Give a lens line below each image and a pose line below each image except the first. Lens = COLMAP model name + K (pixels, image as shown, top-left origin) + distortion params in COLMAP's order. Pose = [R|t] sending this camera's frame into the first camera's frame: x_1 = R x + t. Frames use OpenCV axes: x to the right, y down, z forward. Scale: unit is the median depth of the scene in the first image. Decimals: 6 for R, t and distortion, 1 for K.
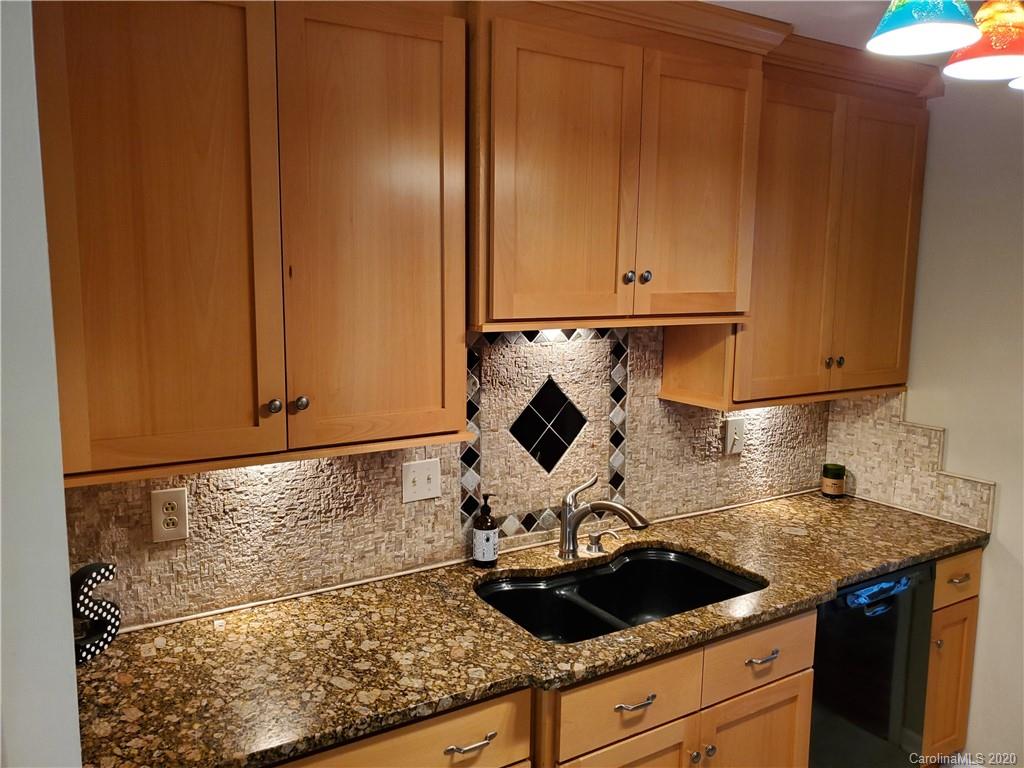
lens RADIAL K [[790.1, 0, 508.3], [0, 790.1, 385.7], [0, 0, 1]] dist [0.010643, -0.032289]
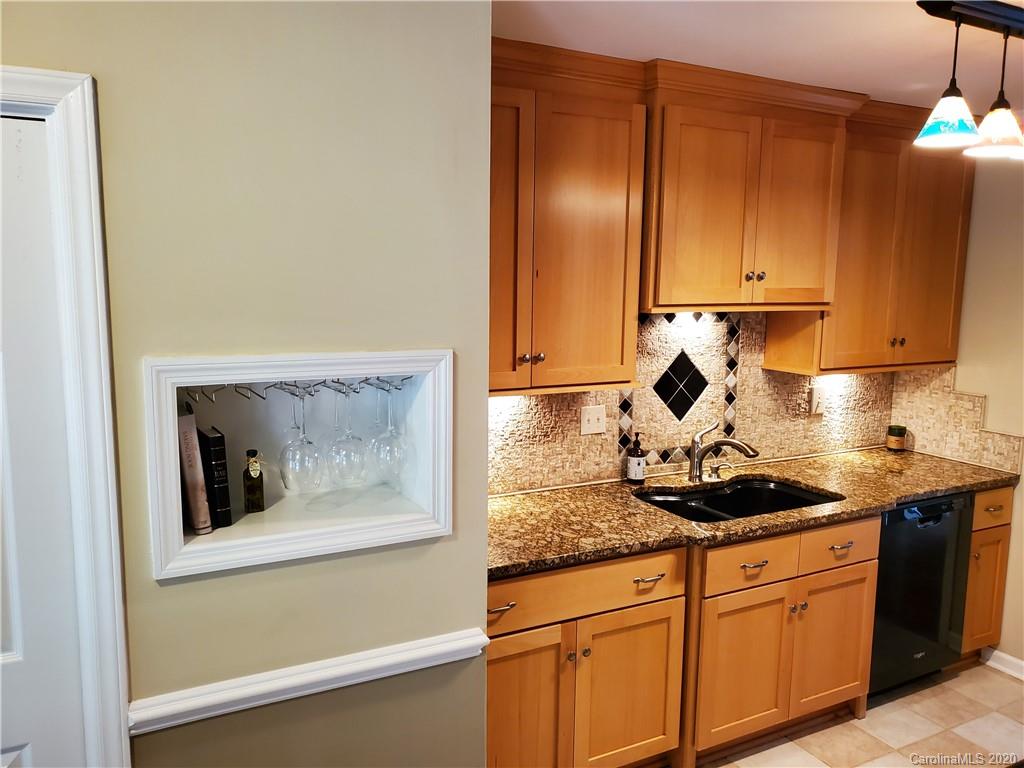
lens RADIAL K [[790.1, 0, 511.6], [0, 790.1, 382.0], [0, 0, 1]] dist [0.010643, -0.032289]
pose [[0.997360, 0.014459, -0.071159, -0.158135], [-0.014747, 0.999885, -0.003526, 0.059579], [0.071099, 0.004566, 0.997459, -0.421151]]
